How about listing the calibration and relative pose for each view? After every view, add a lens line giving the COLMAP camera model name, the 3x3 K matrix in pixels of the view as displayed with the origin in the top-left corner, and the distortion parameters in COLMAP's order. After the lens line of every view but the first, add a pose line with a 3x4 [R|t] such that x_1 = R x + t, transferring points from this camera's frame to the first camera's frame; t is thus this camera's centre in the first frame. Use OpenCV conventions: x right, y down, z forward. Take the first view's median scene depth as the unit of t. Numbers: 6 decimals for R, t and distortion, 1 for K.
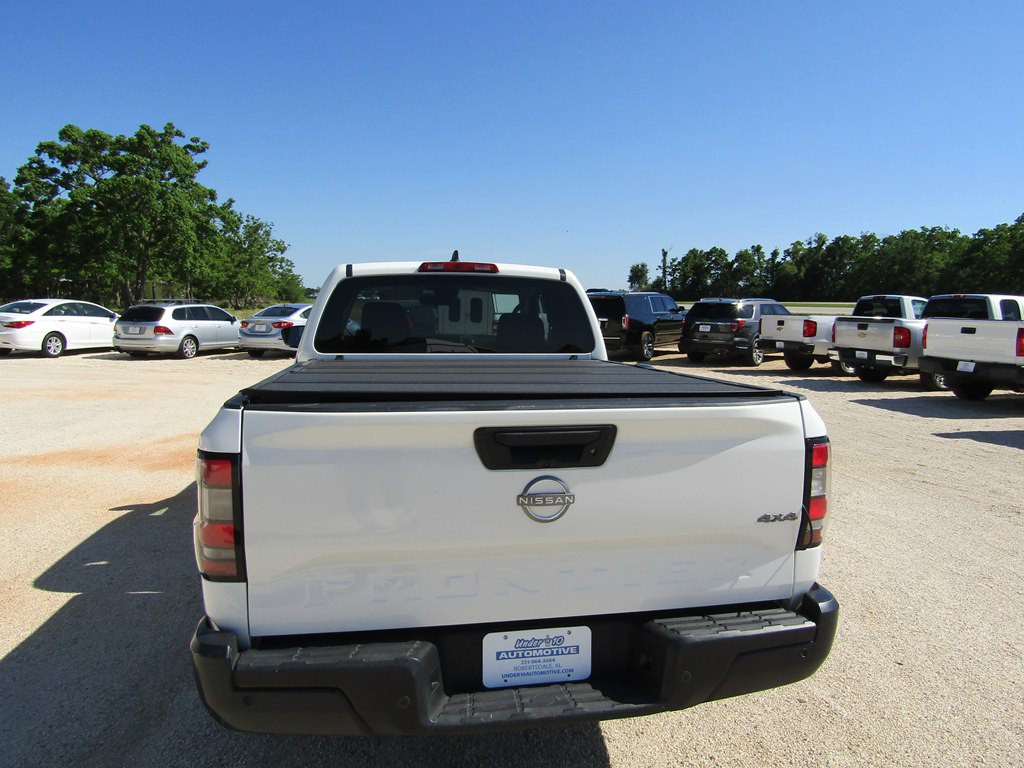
lens RADIAL K [[722.5, 0, 515.1], [0, 722.5, 381.4], [0, 0, 1]] dist [-0.014048, 0.004956]
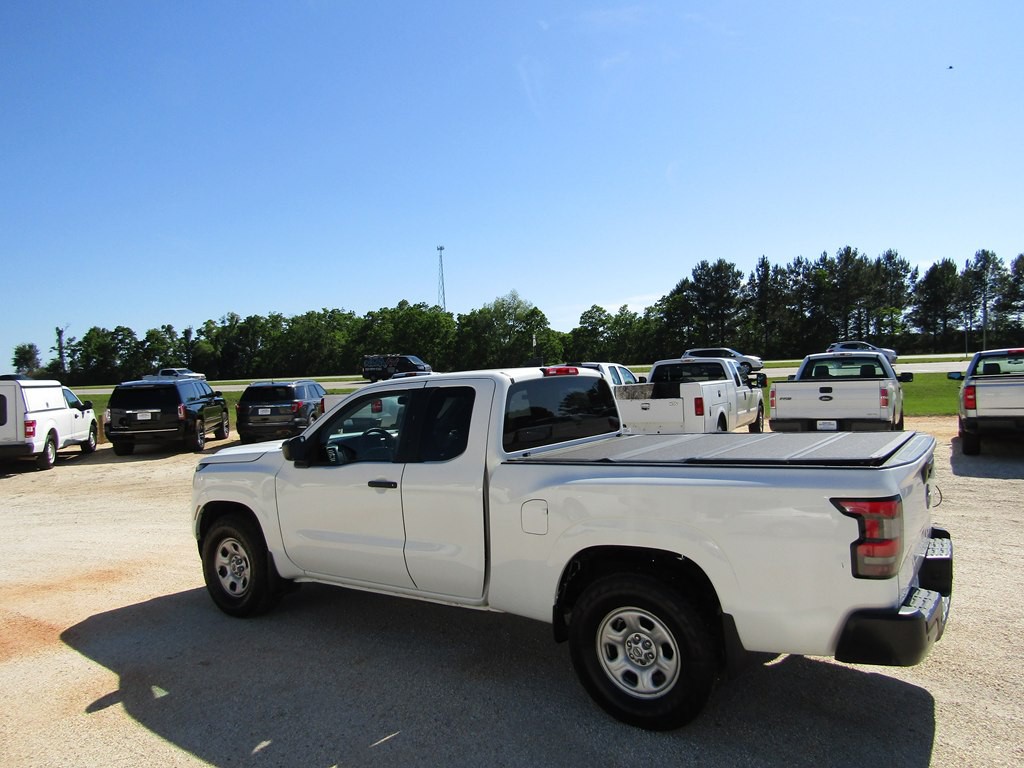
lens RADIAL K [[722.5, 0, 512.8], [0, 722.5, 382.3], [0, 0, 1]] dist [-0.014048, 0.004956]
pose [[0.708116, -0.048496, 0.704429, -0.205245], [0.122212, 0.991000, -0.054626, -0.016695], [-0.695439, 0.124771, 0.707670, 0.038107]]
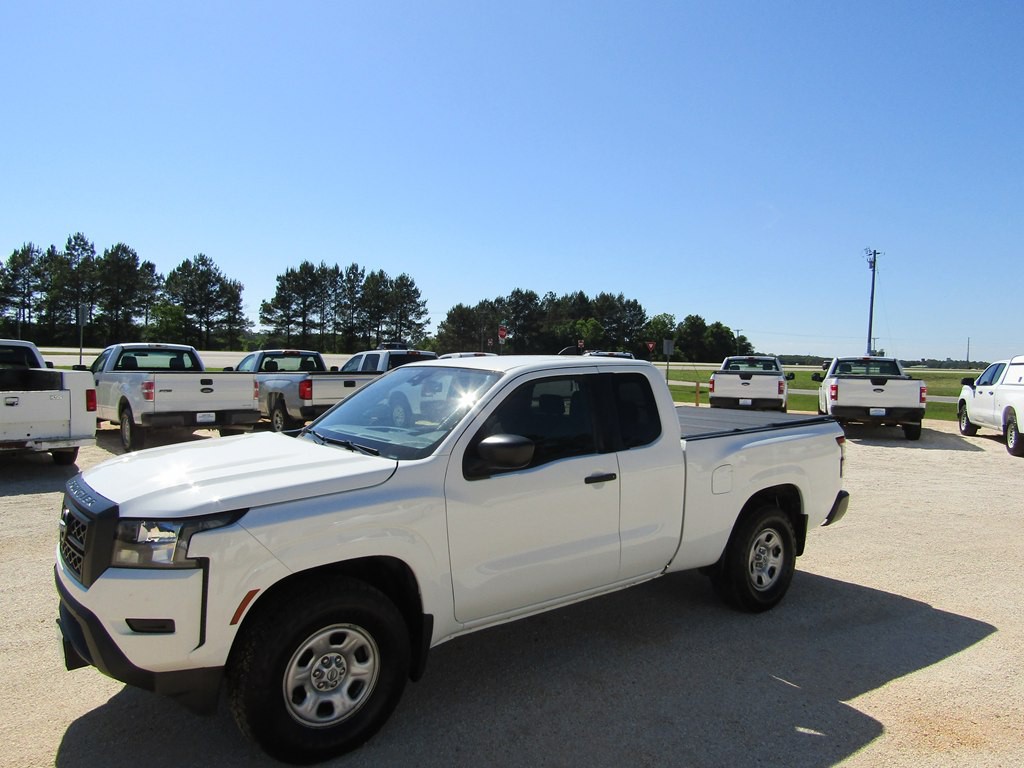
lens RADIAL K [[722.5, 0, 512.1], [0, 722.5, 384.3], [0, 0, 1]] dist [-0.014048, 0.004956]
pose [[-0.456609, -0.053525, 0.888056, -0.247703], [0.072321, 0.992652, 0.097014, -0.052158], [-0.886723, 0.108522, -0.449382, 0.355425]]
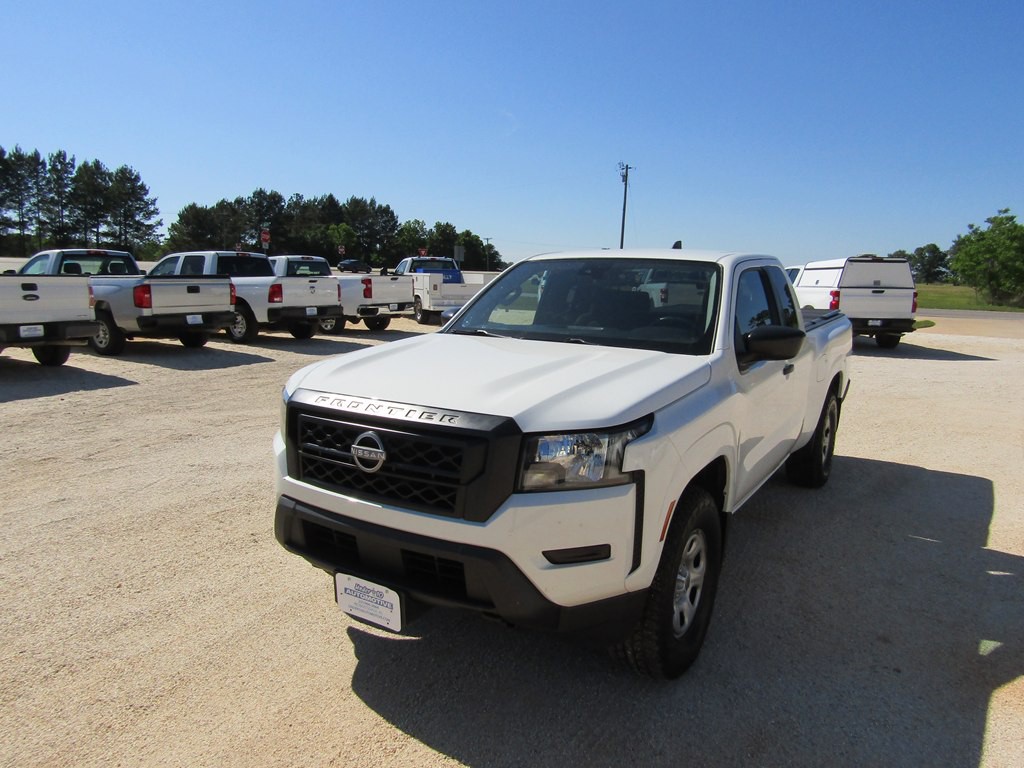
lens RADIAL K [[722.5, 0, 512.5], [0, 722.5, 385.1], [0, 0, 1]] dist [-0.014048, 0.004956]
pose [[-0.731806, -0.135283, 0.667951, -0.156479], [0.041732, 0.969365, 0.242052, -0.053629], [-0.680234, 0.205010, -0.703741, 0.451059]]
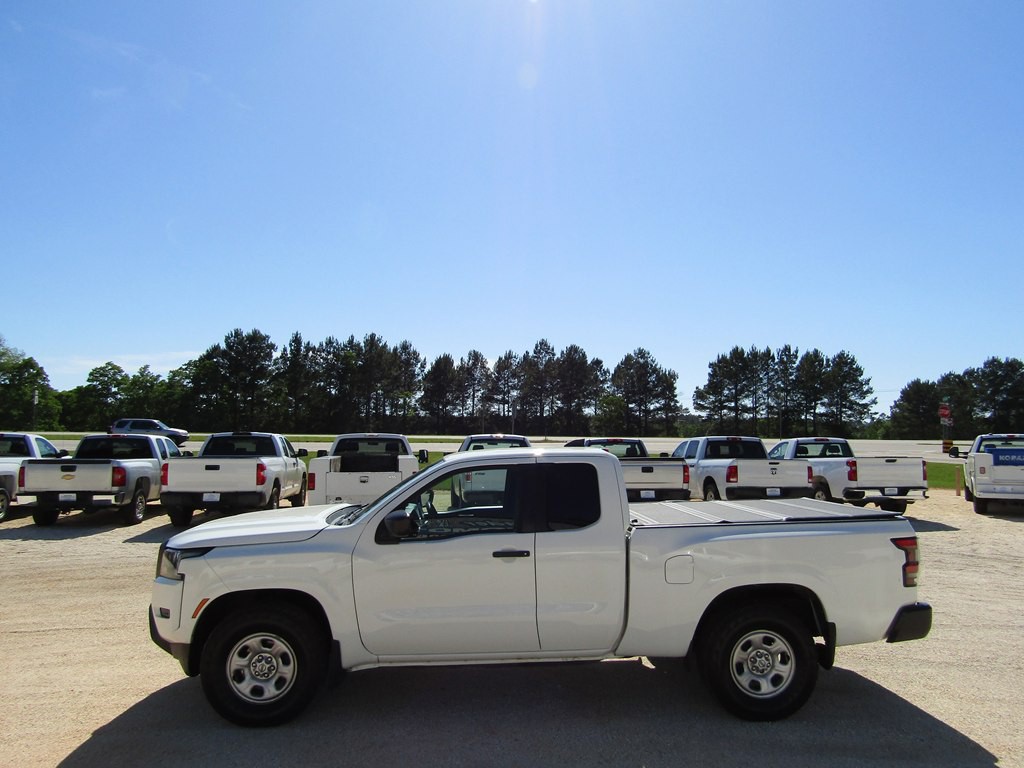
lens RADIAL K [[722.5, 0, 513.0], [0, 722.5, 385.2], [0, 0, 1]] dist [-0.014048, 0.004956]
pose [[0.128000, 0.059063, 0.990014, -0.321762], [0.103430, 0.991987, -0.072553, -0.041514], [-0.986366, 0.111684, 0.120866, 0.201407]]
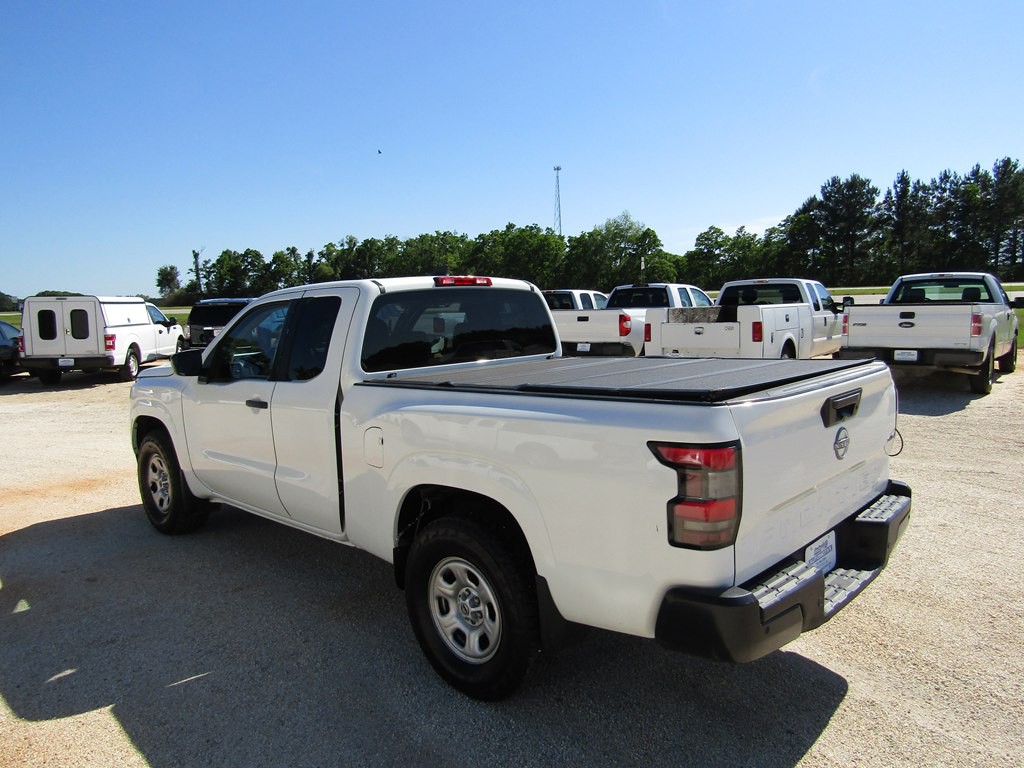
lens RADIAL K [[722.5, 0, 512.0], [0, 722.5, 378.8], [0, 0, 1]] dist [-0.014048, 0.004956]
pose [[0.812163, -0.097451, 0.575235, -0.132202], [0.100346, 0.994591, 0.026819, -0.007389], [-0.574737, 0.035941, 0.817549, 0.018701]]
